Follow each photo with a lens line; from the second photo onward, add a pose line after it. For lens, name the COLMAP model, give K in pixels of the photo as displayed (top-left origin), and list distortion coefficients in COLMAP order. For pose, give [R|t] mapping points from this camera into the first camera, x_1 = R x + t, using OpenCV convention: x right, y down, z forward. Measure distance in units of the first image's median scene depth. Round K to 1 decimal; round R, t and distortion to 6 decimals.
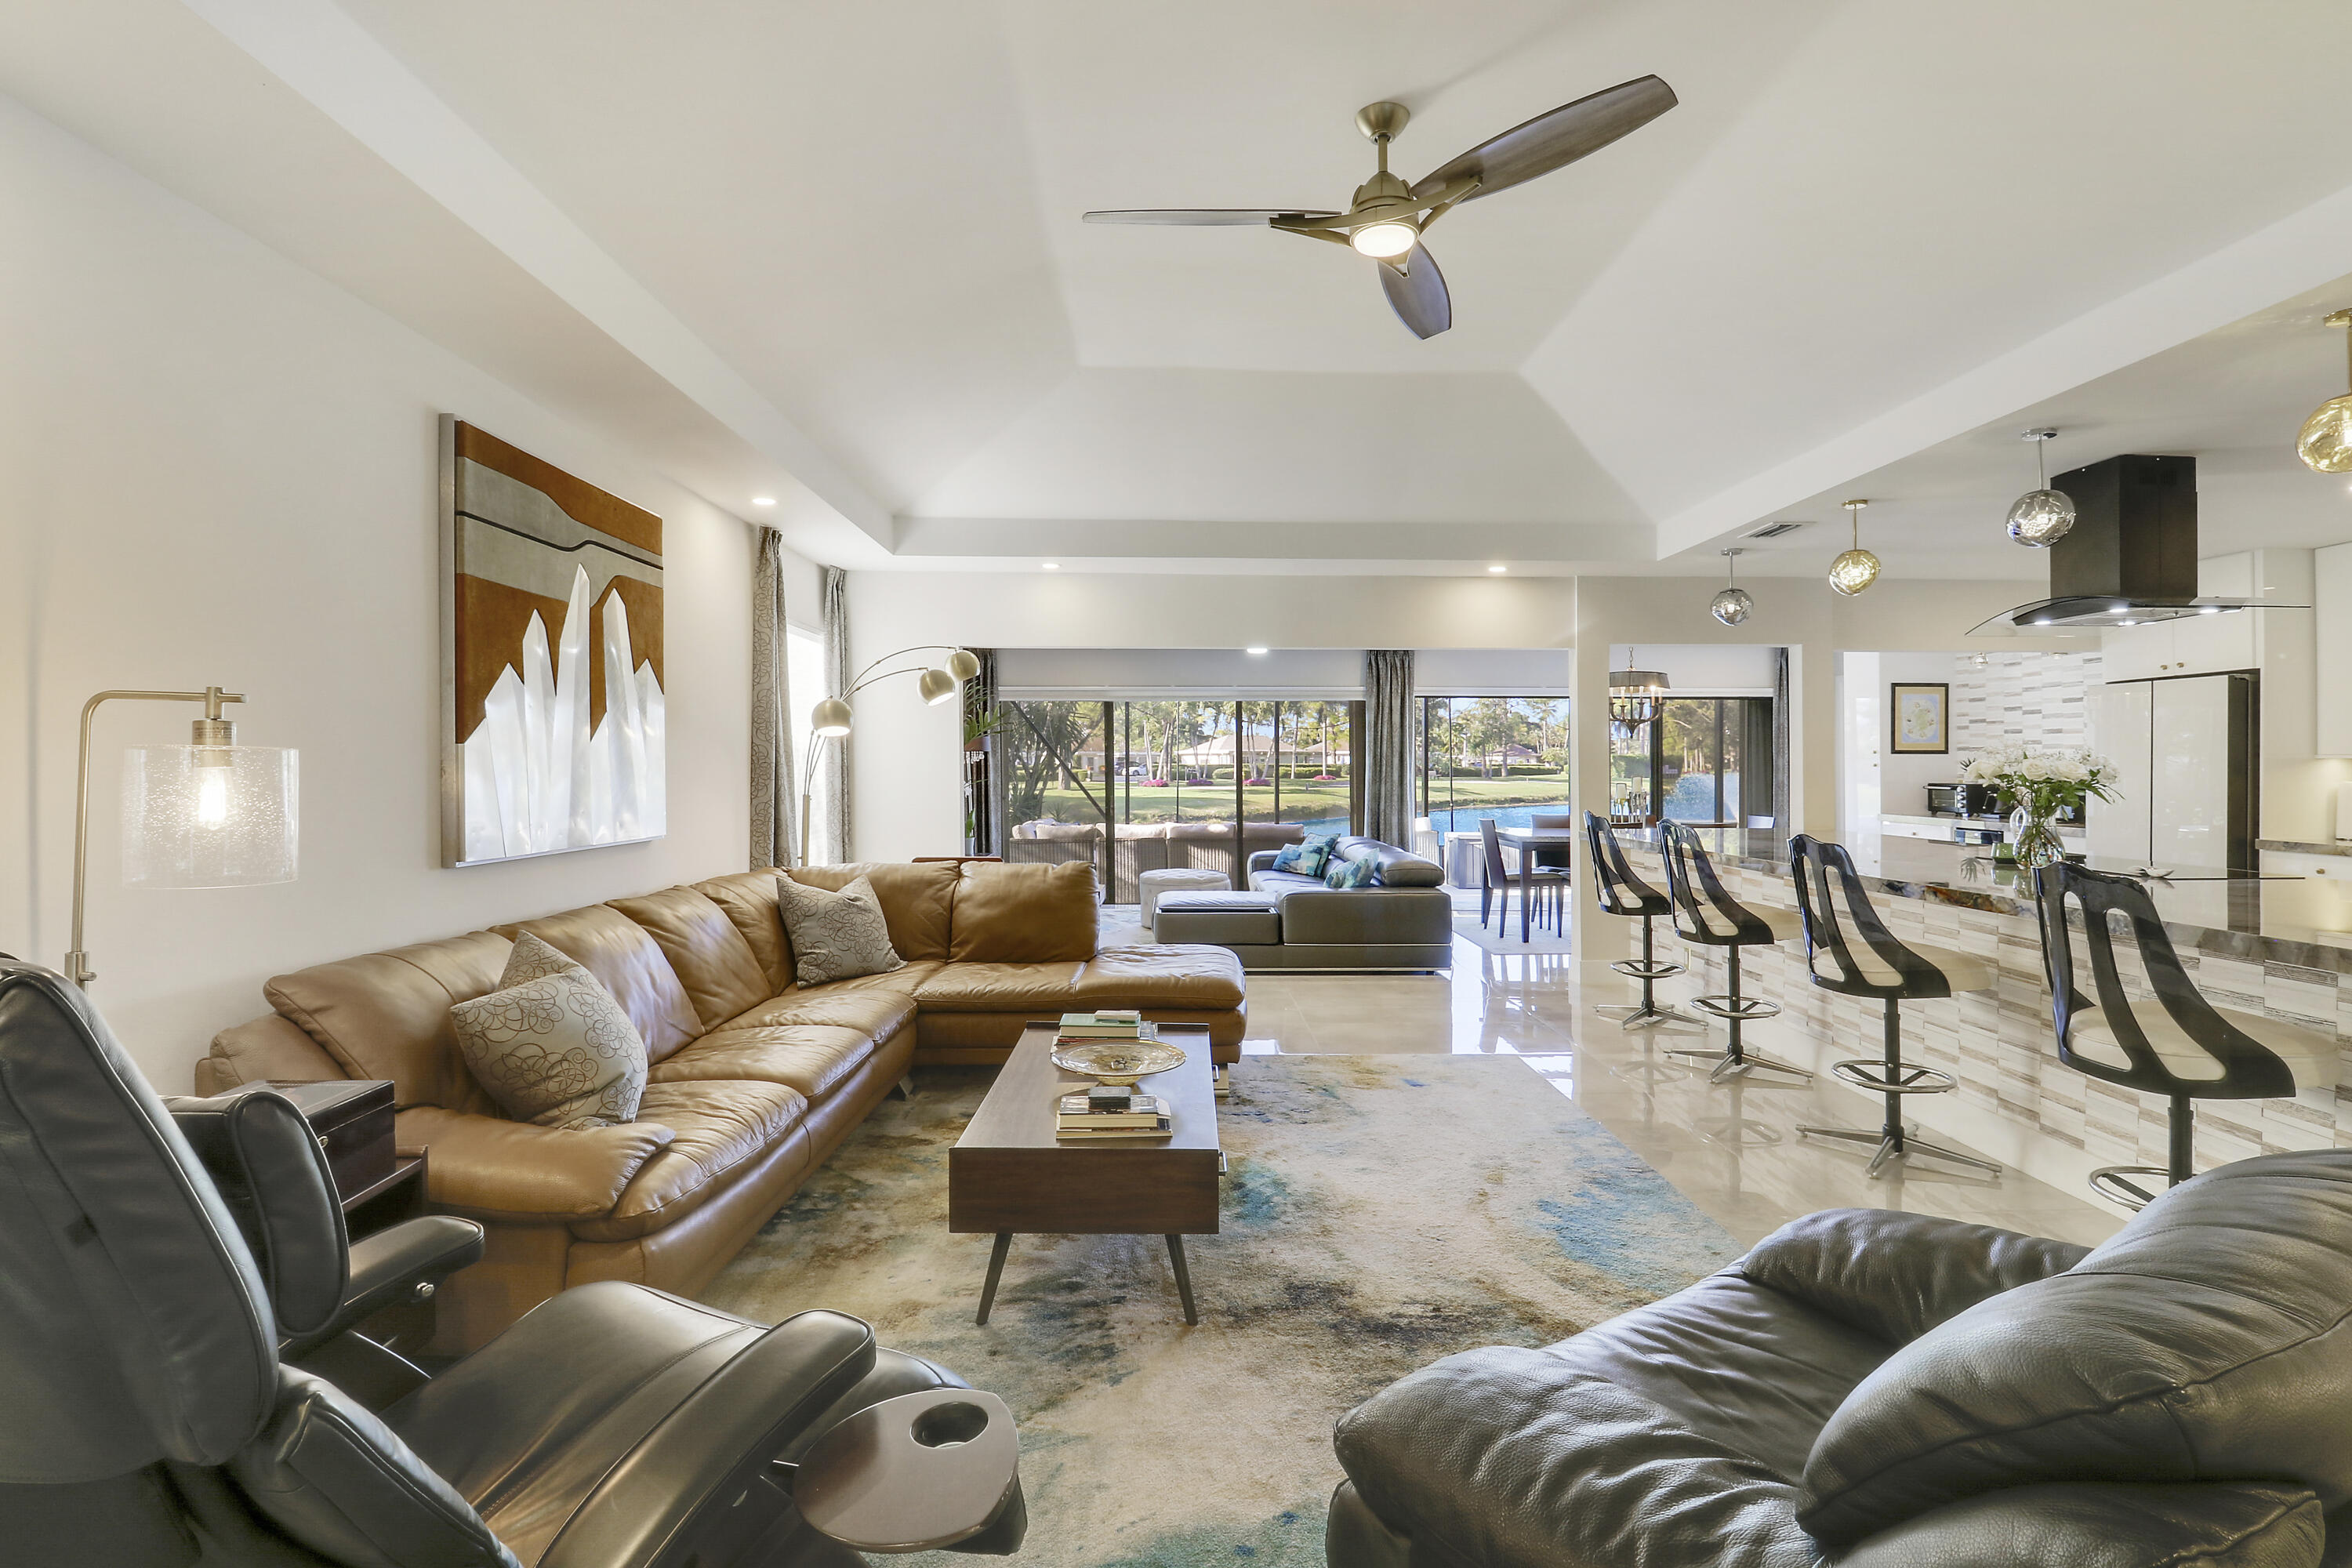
lens RADIAL K [[1102.1, 0, 1208.7], [0, 1102.1, 771.5], [0, 0, 1]] dist [0.000199, -0.006346]
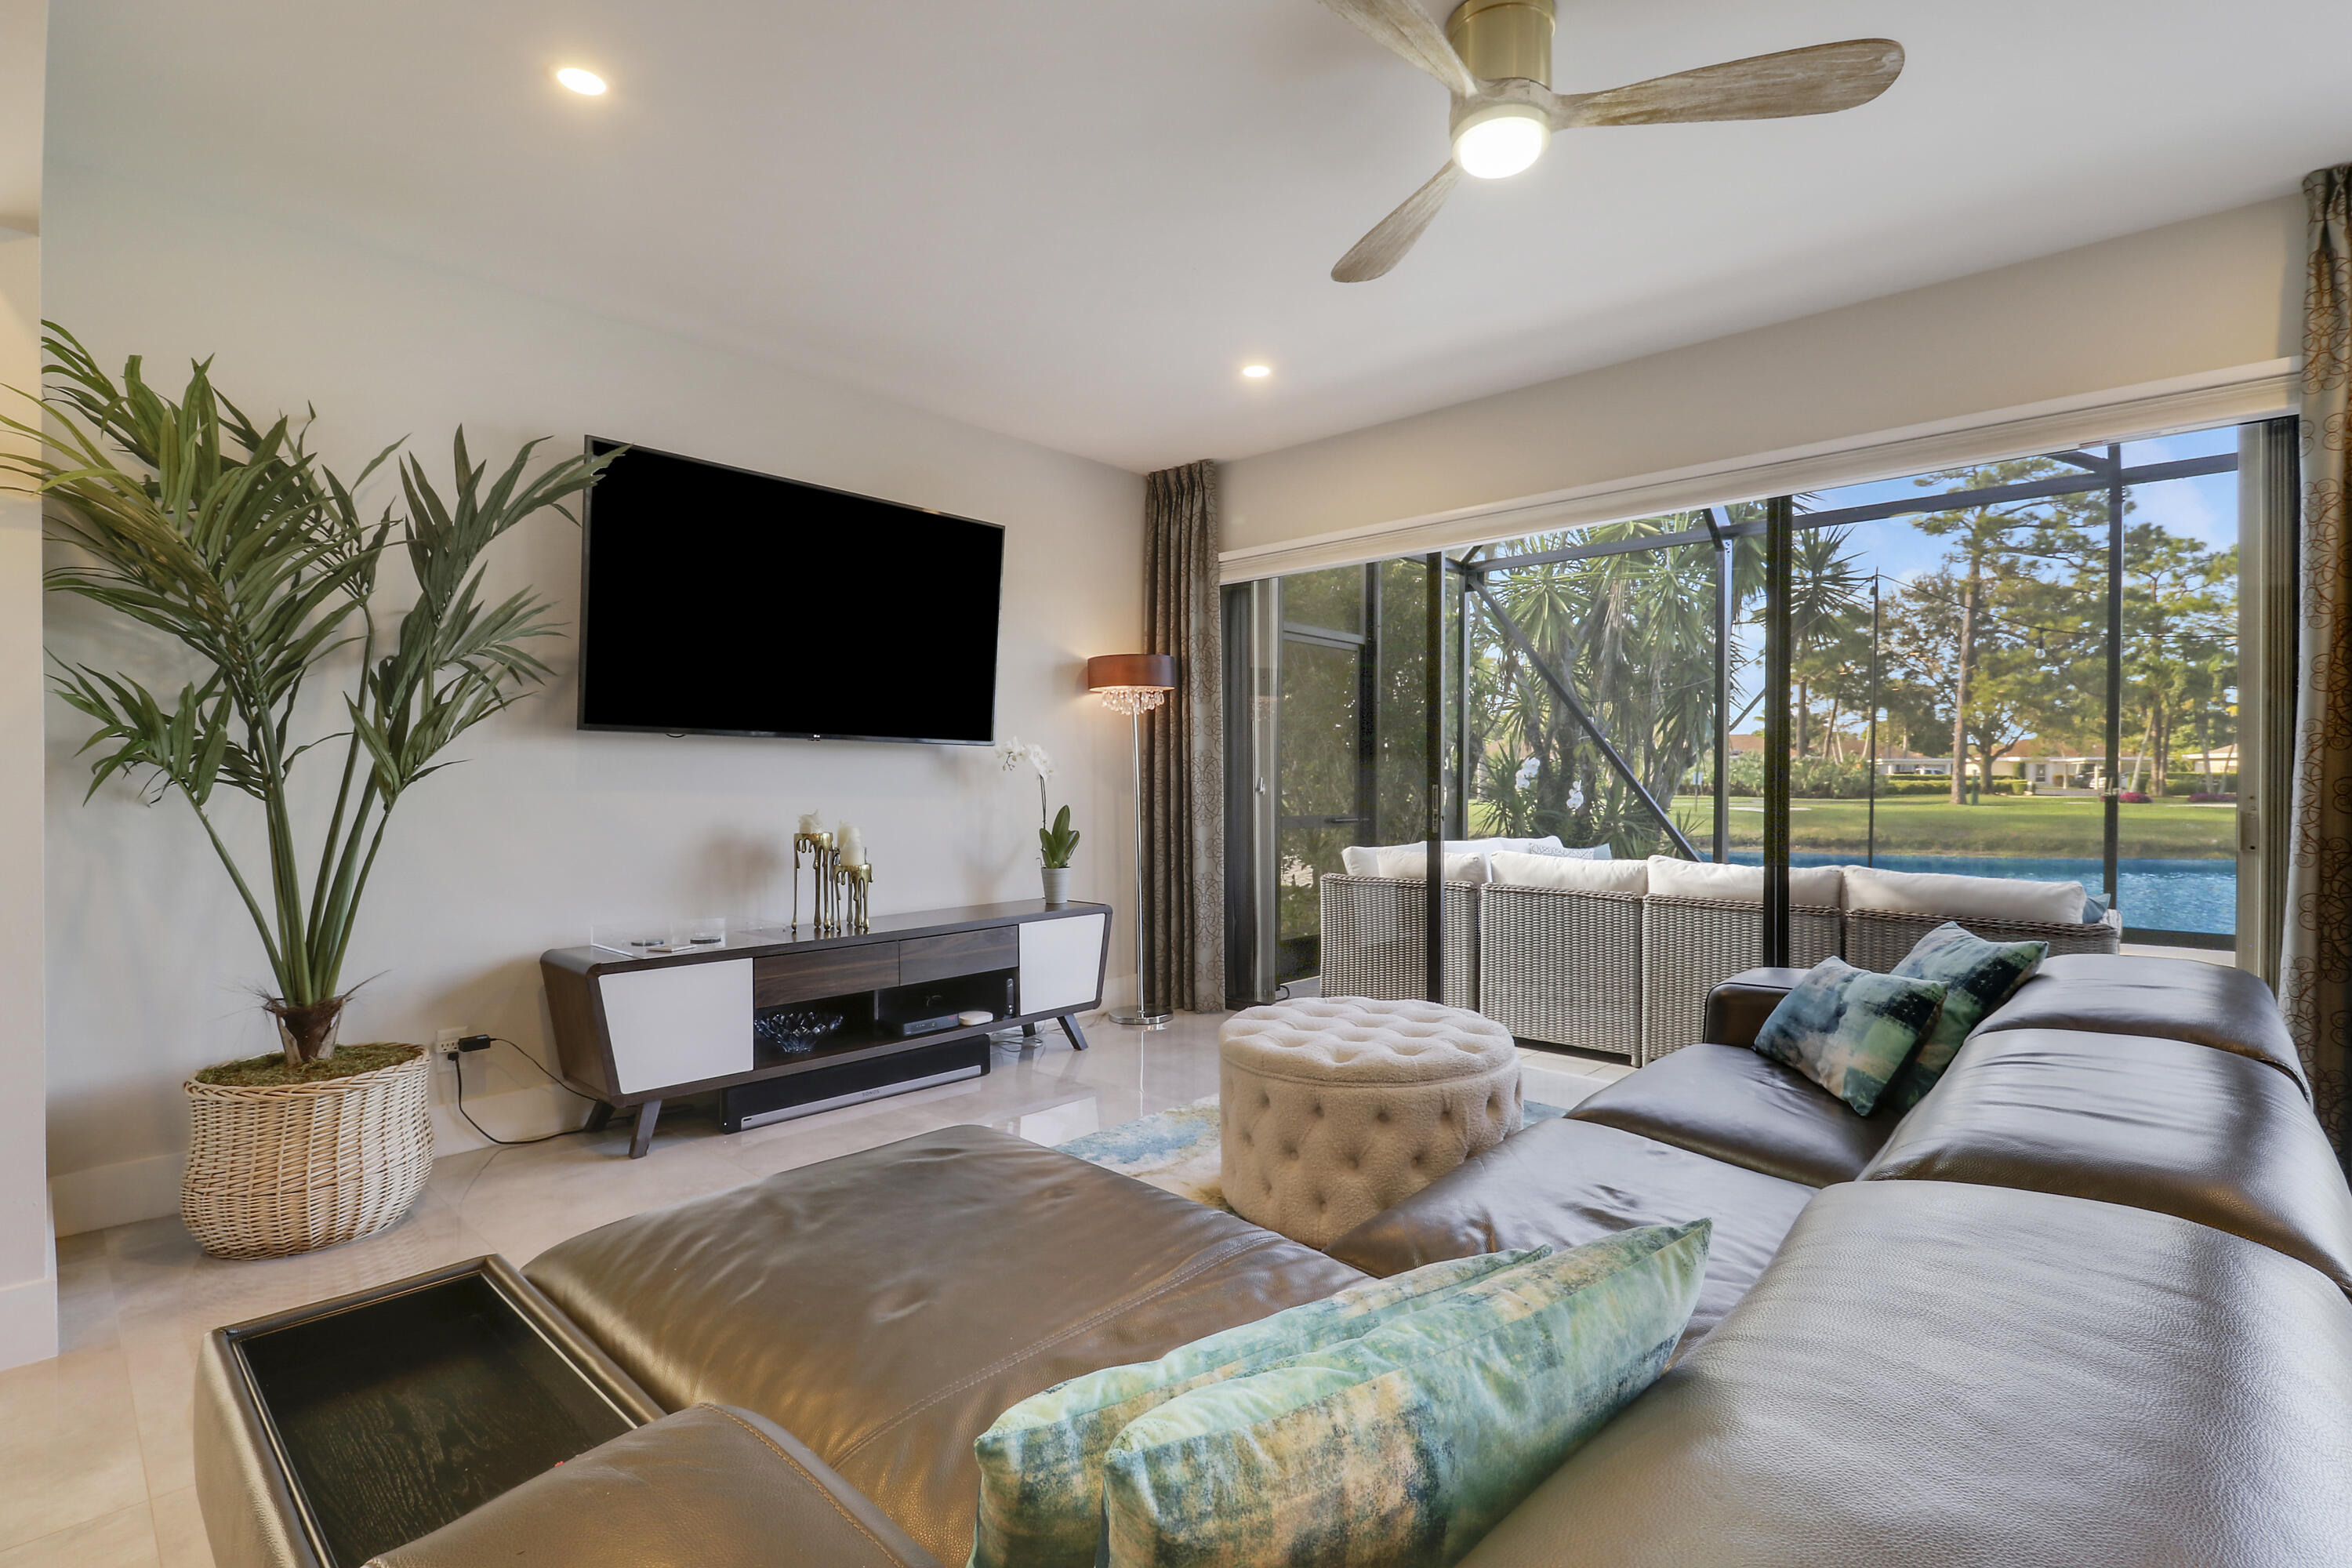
lens RADIAL K [[1095.2, 0, 1176.0], [0, 1095.2, 784.0], [0, 0, 1]] dist [-0.000414, -0.014422]
pose [[0.700048, 0.002879, -0.714090, 0.393446], [-0.003859, 0.999993, 0.000249, 0.063930], [0.714086, 0.002581, 0.700053, 1.890131]]
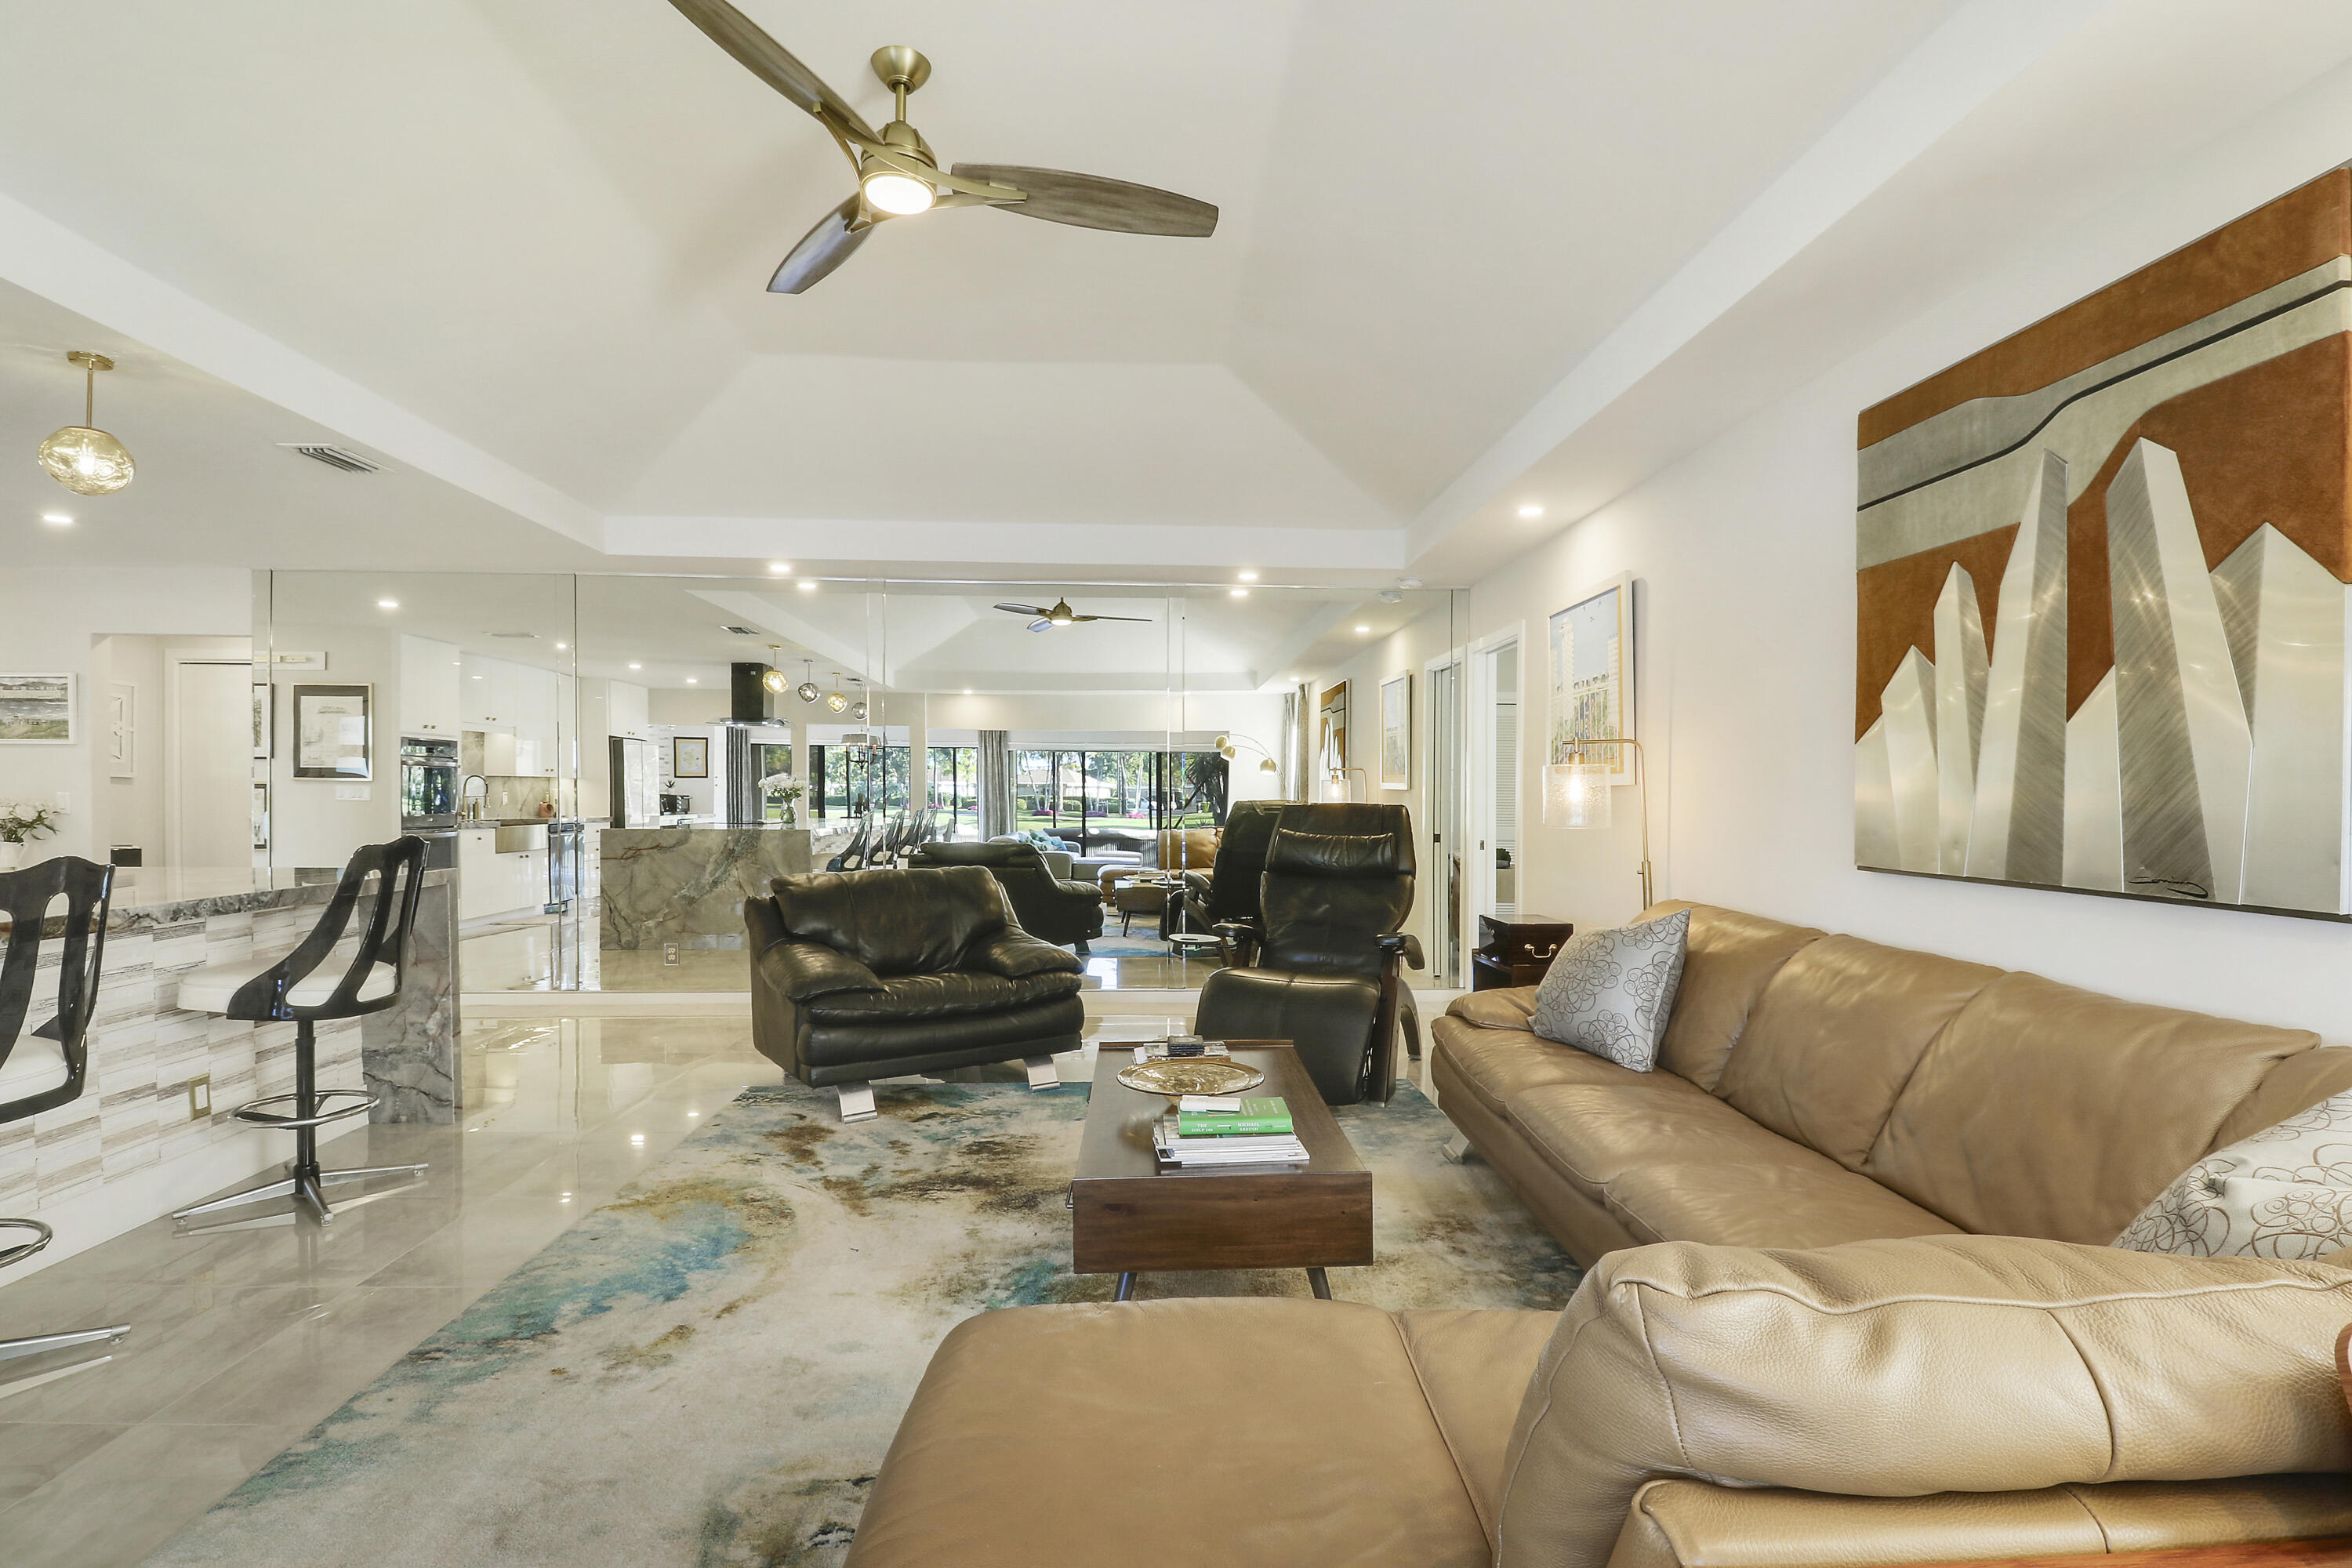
lens RADIAL K [[1090.7, 0, 1184.9], [0, 1090.7, 807.7], [0, 0, 1]] dist [0.001155, -0.015700]
pose [[-0.999802, -0.007851, -0.018278, -0.048831], [-0.008183, 0.999801, 0.018211, 0.016834], [0.018131, 0.018357, -0.999667, 1.665361]]
